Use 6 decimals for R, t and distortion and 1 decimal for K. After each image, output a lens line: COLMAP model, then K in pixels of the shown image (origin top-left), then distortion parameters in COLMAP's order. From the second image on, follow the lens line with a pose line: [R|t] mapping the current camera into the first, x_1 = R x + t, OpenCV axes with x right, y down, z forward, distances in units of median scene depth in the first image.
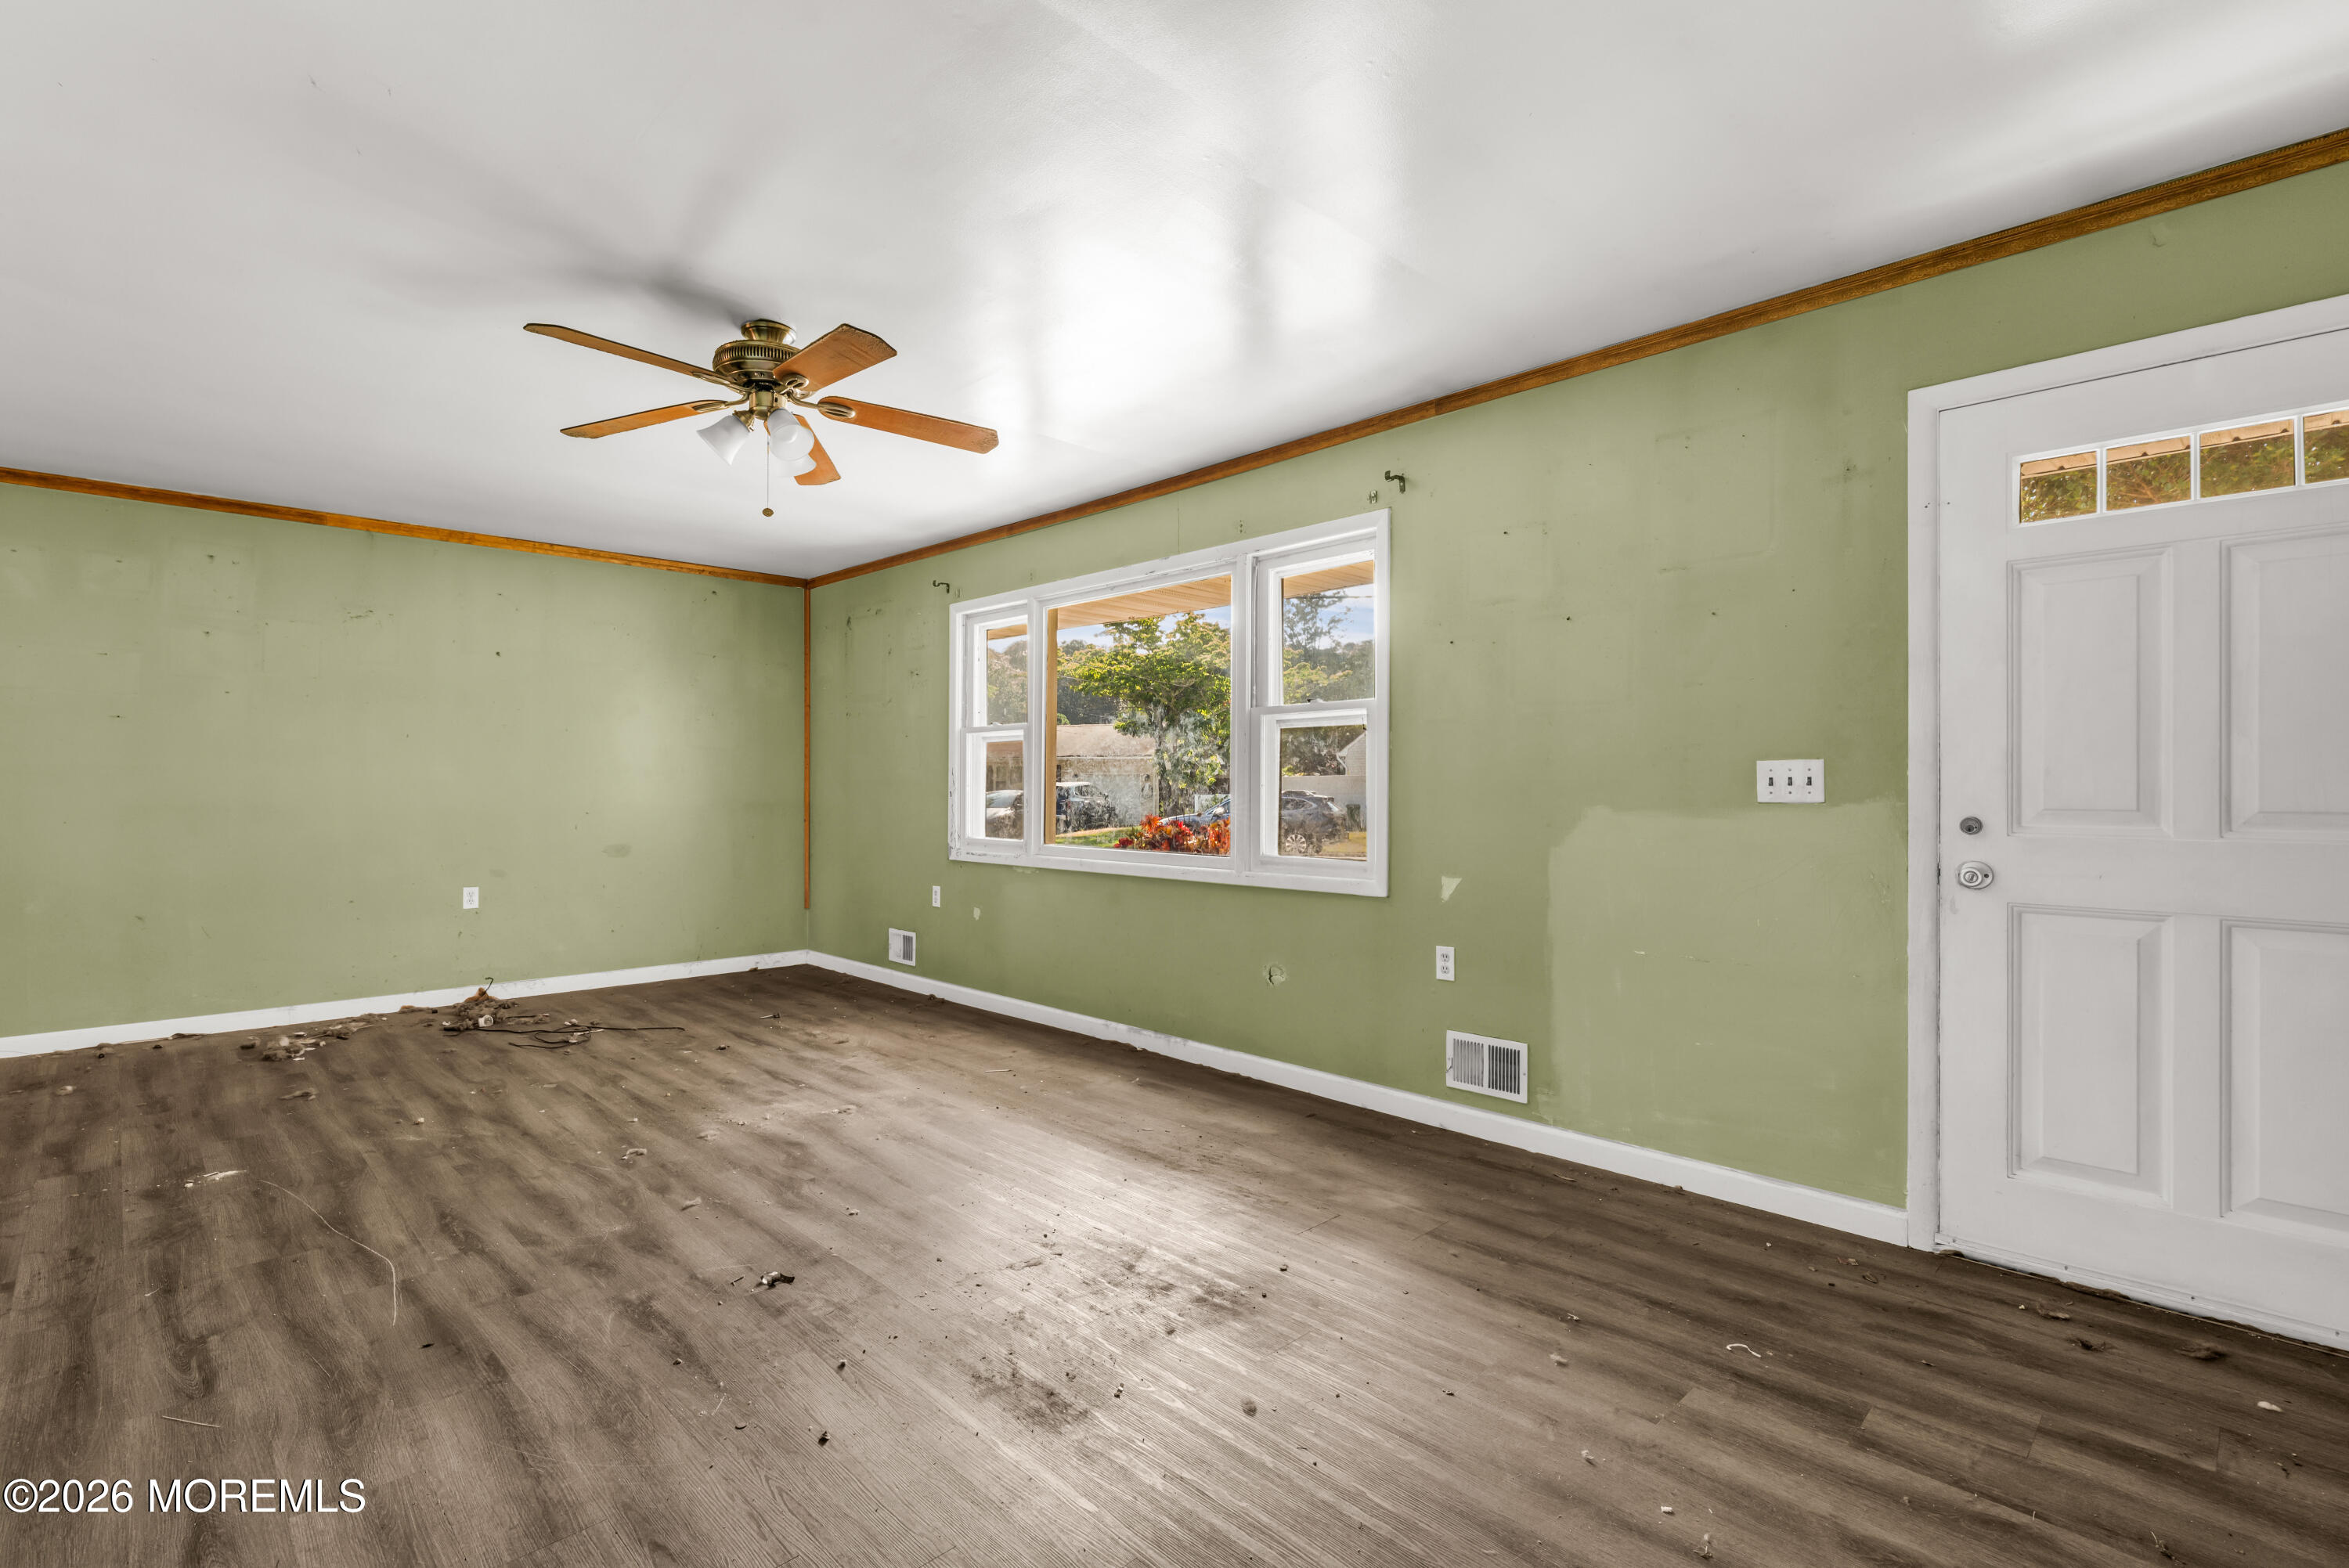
lens RADIAL K [[1089.0, 0, 1171.6], [0, 1089.0, 776.3], [0, 0, 1]] dist [-0.005056, 0.001648]
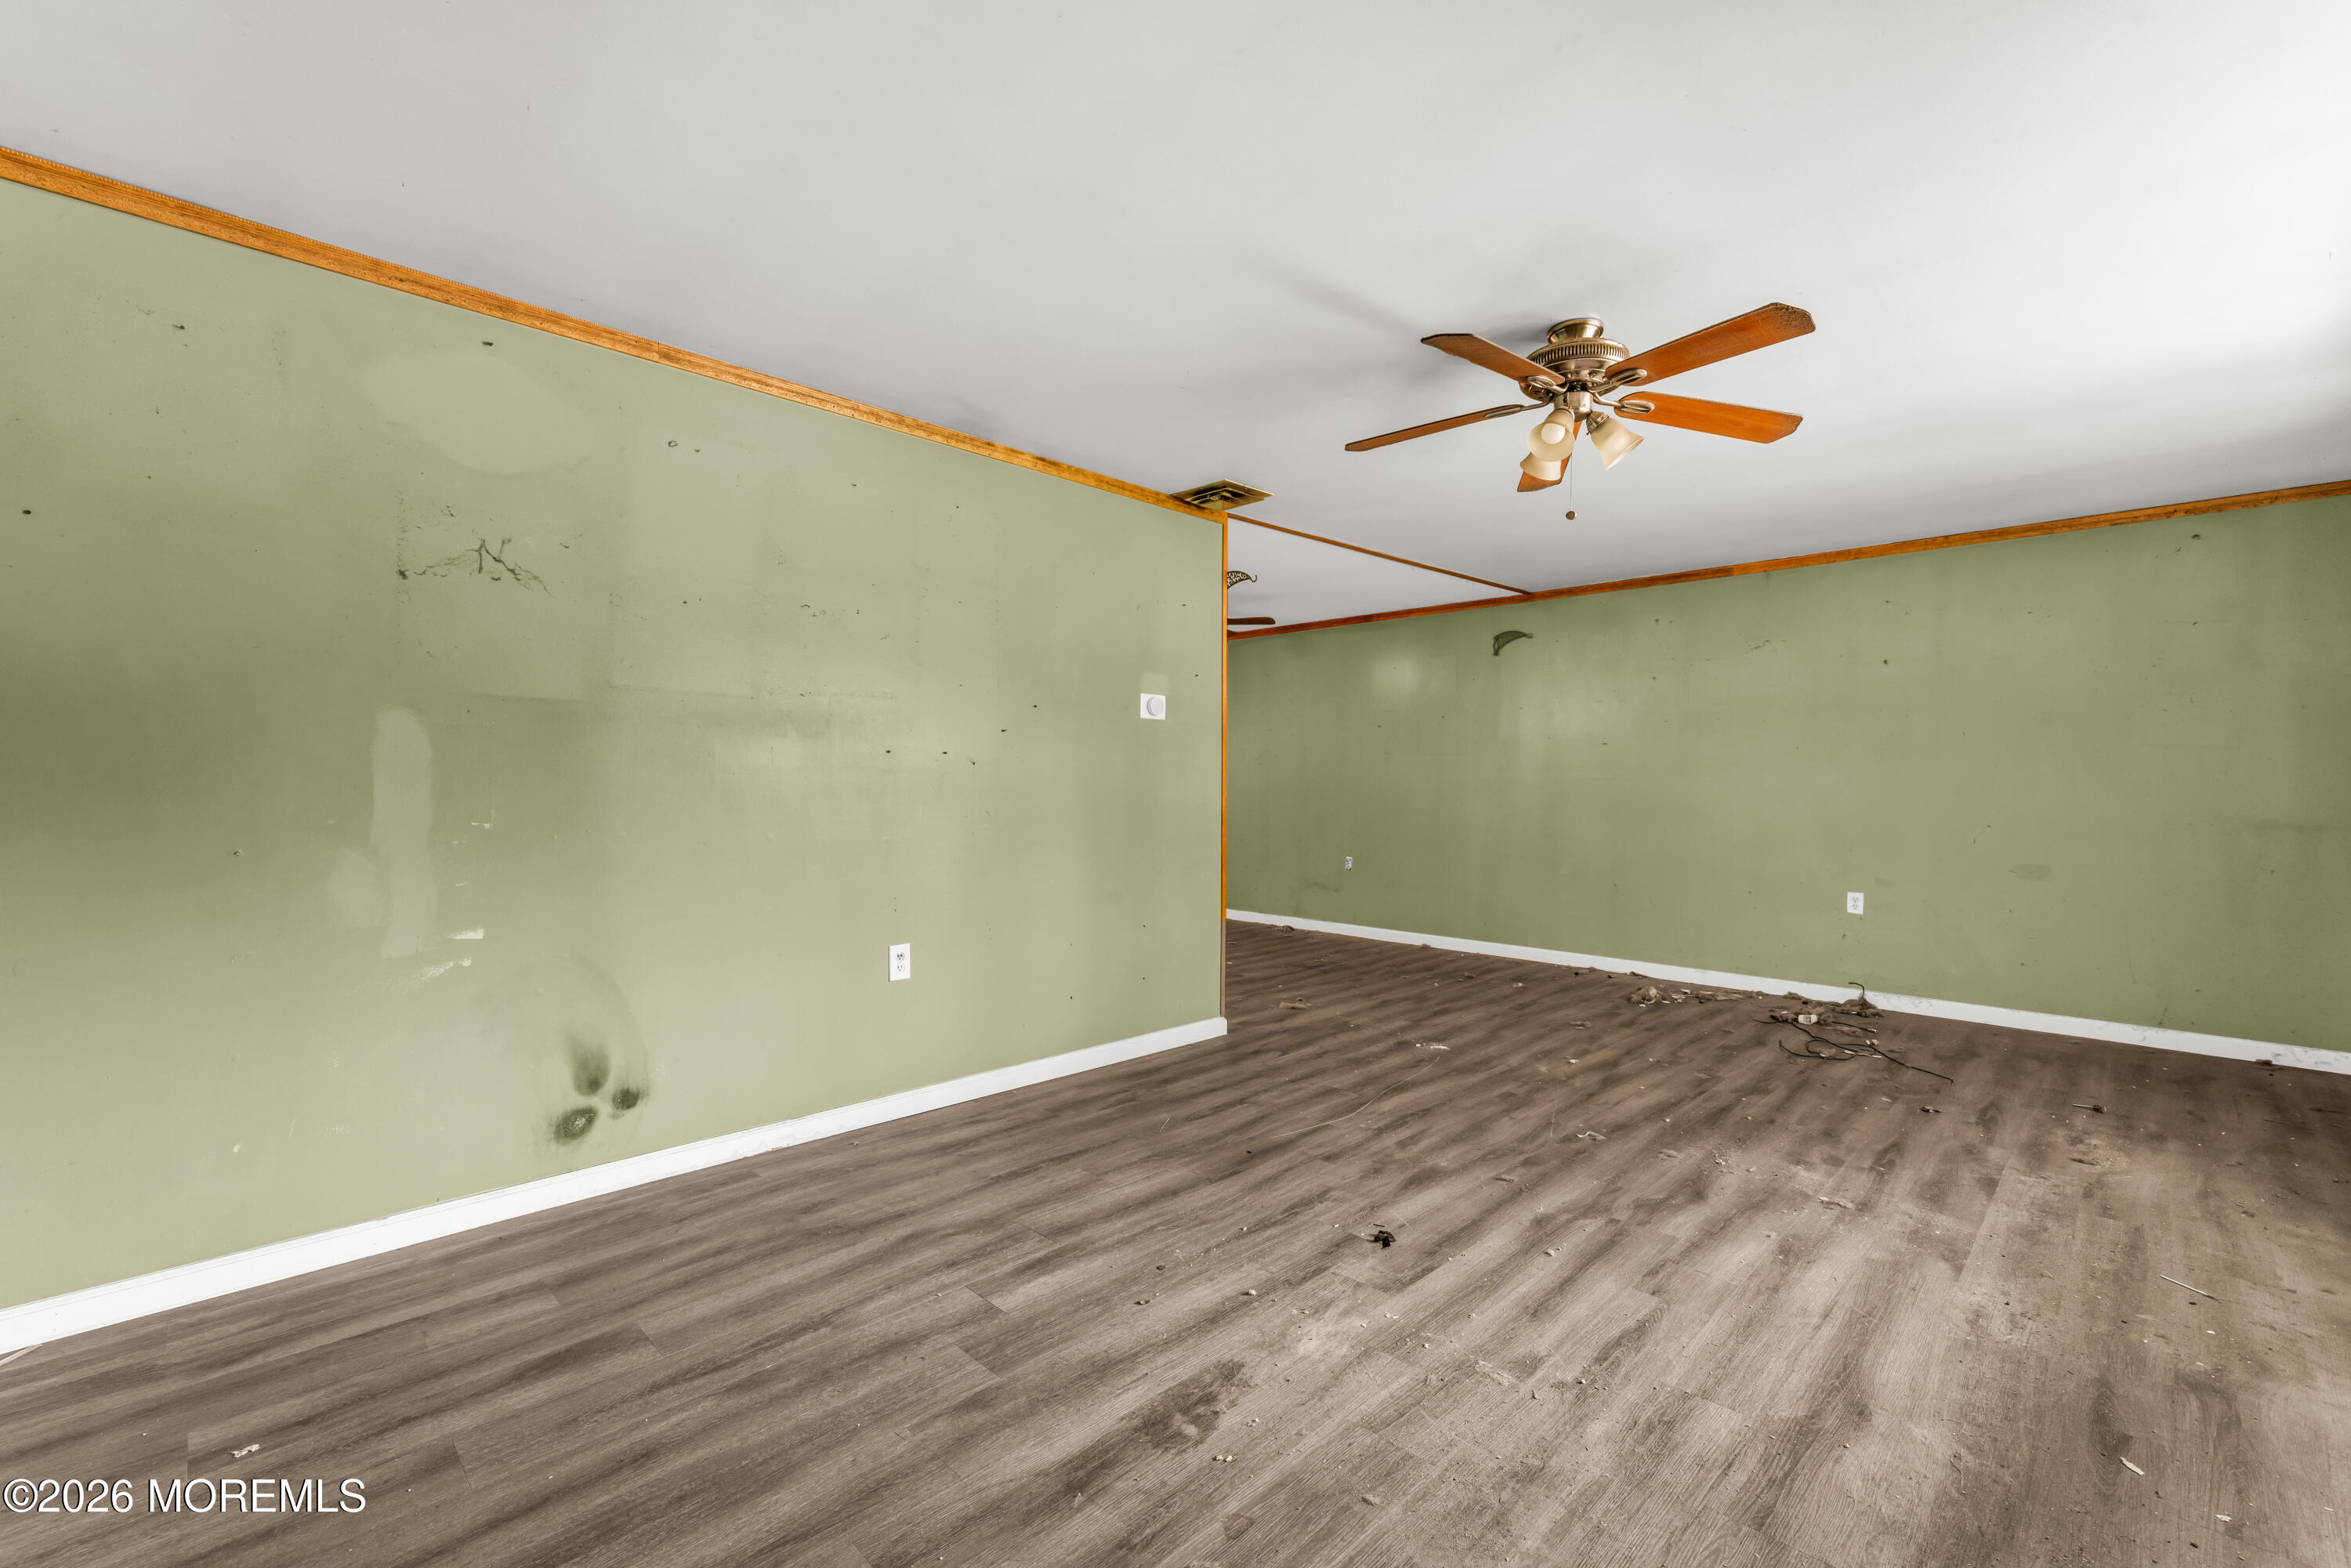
lens RADIAL K [[988.6, 0, 1170.2], [0, 988.6, 787.6], [0, 0, 1]] dist [-0.000943, 0.000158]
pose [[0.009253, 0.003188, -0.999952, 0.495592], [-0.001485, 0.999994, 0.003175, 0.001122], [0.999956, 0.001456, 0.009257, 0.601925]]
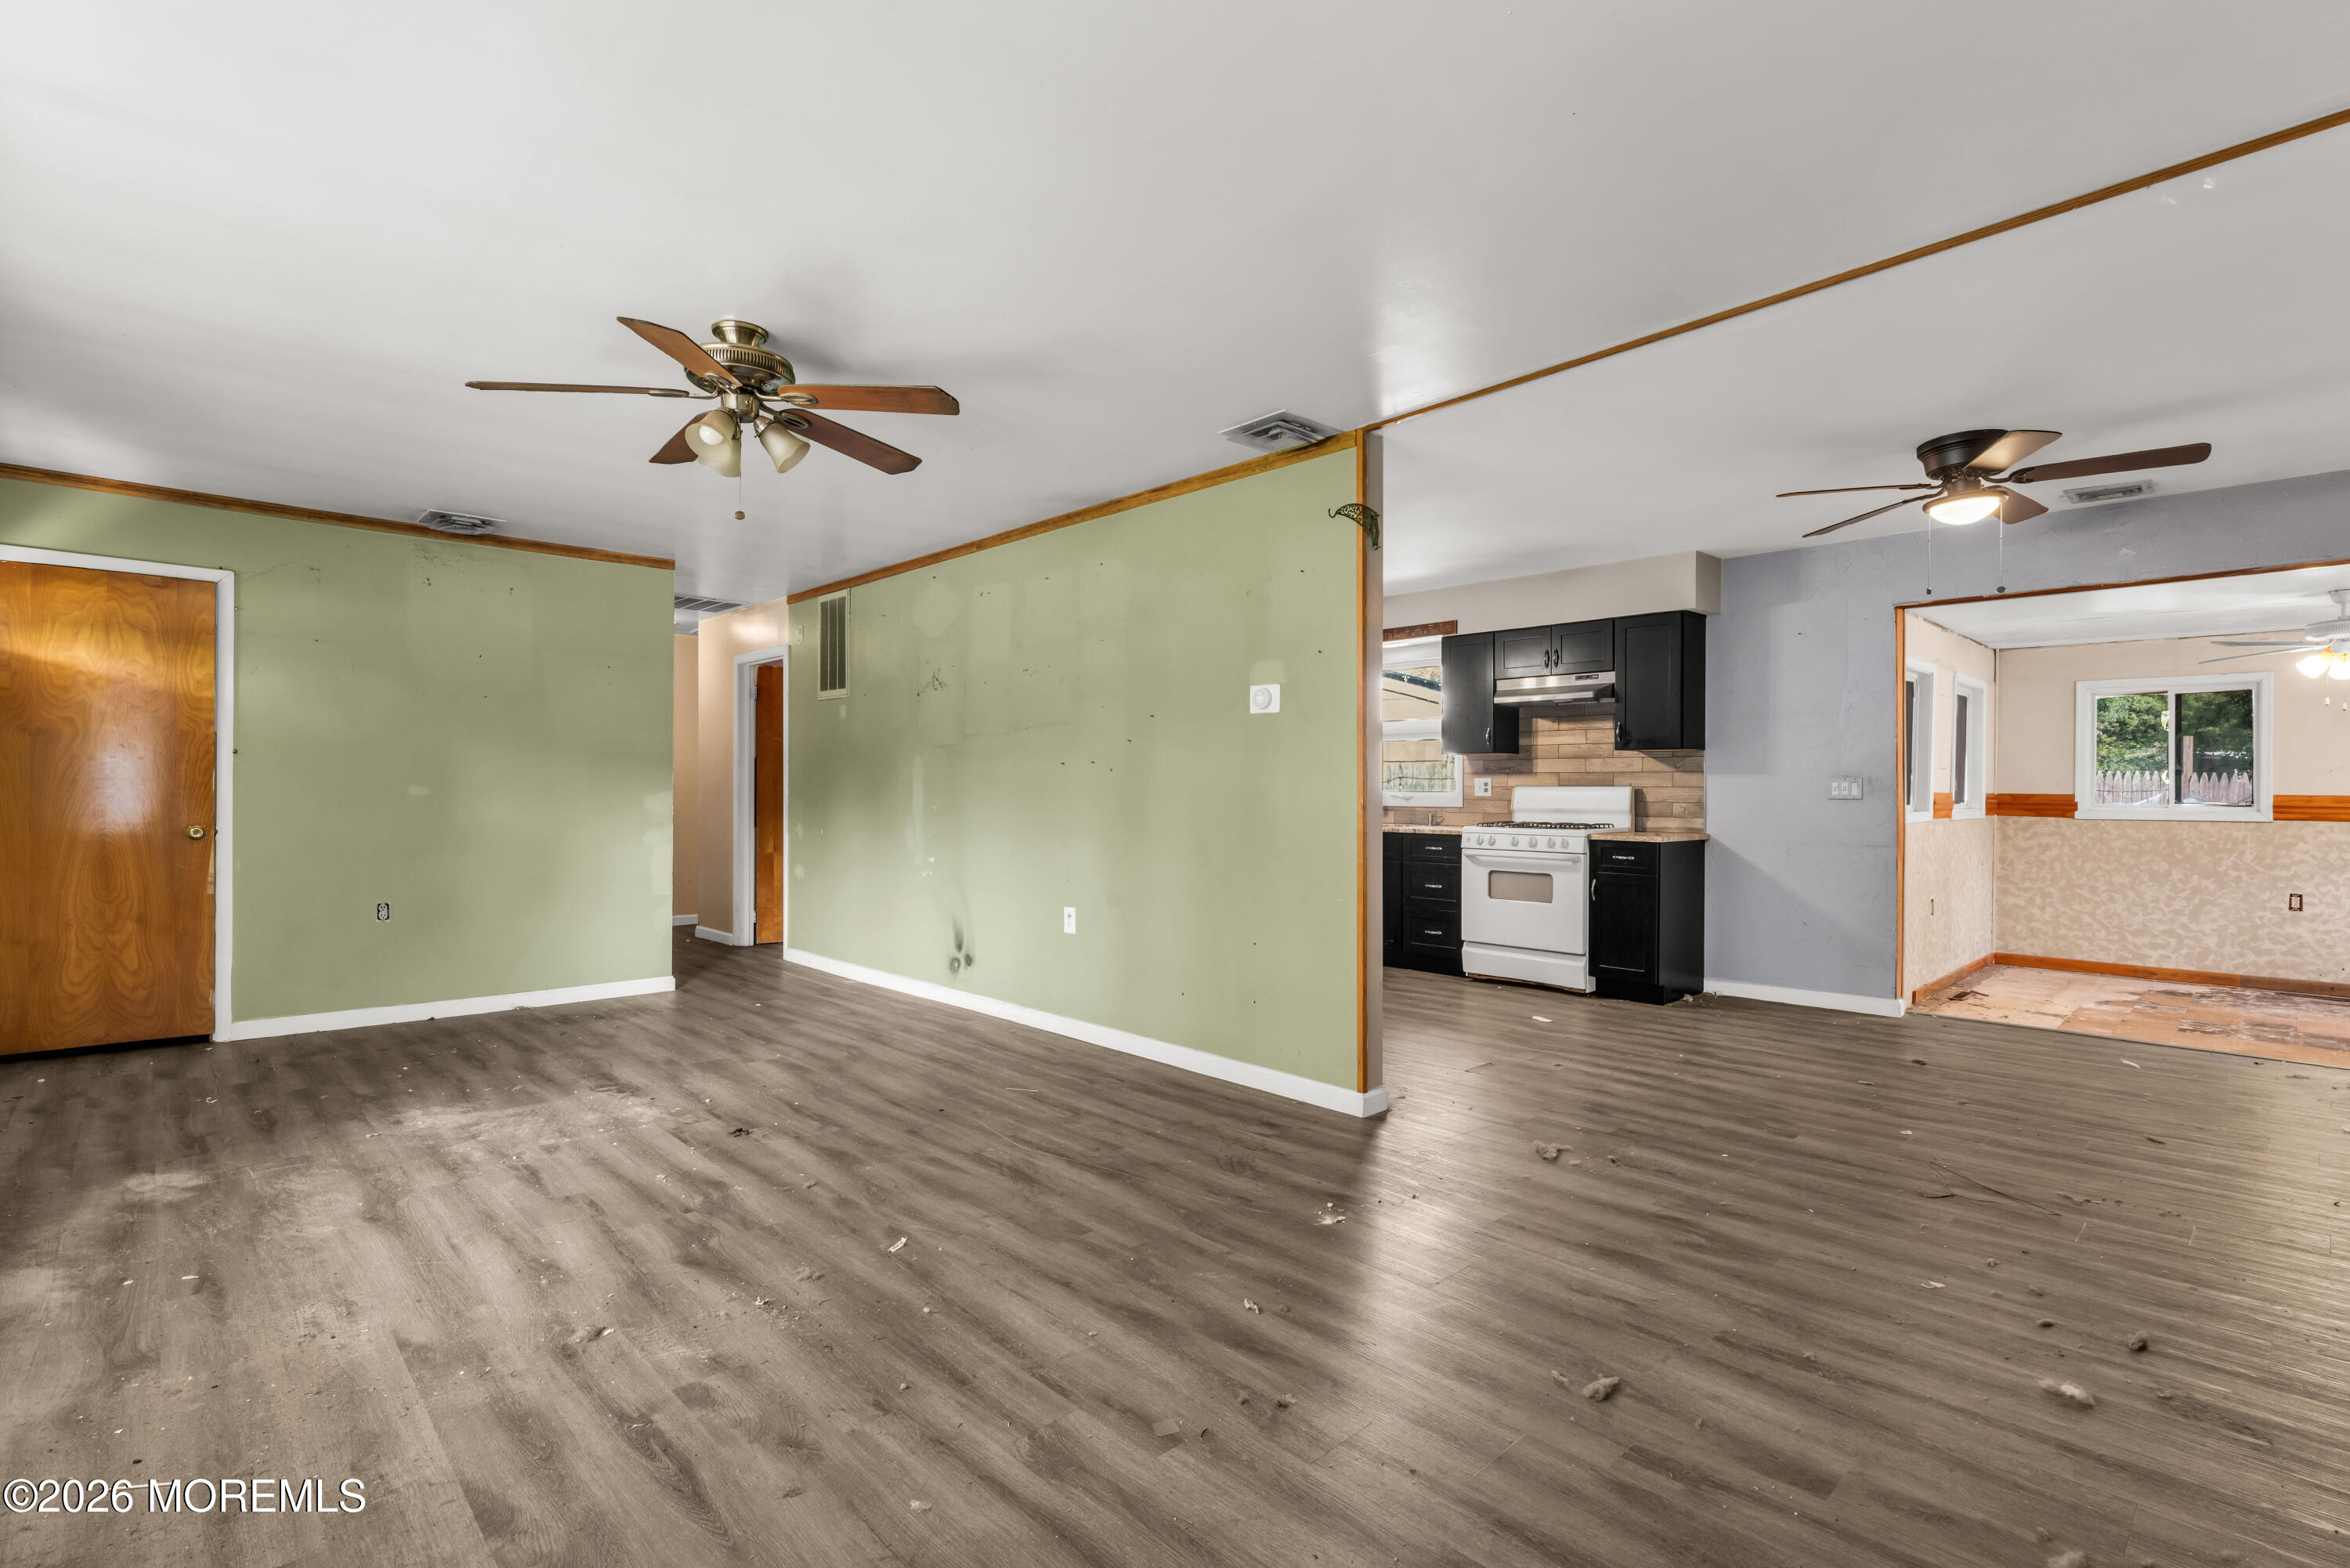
lens RADIAL K [[1089.5, 0, 1171.4], [0, 1089.5, 786.6], [0, 0, 1]] dist [-0.005056, 0.001648]
pose [[-0.999843, -0.003000, 0.017467, -0.747080], [-0.003110, 0.999975, -0.006309, 0.009486], [-0.017448, -0.006362, -0.999828, 1.894800]]
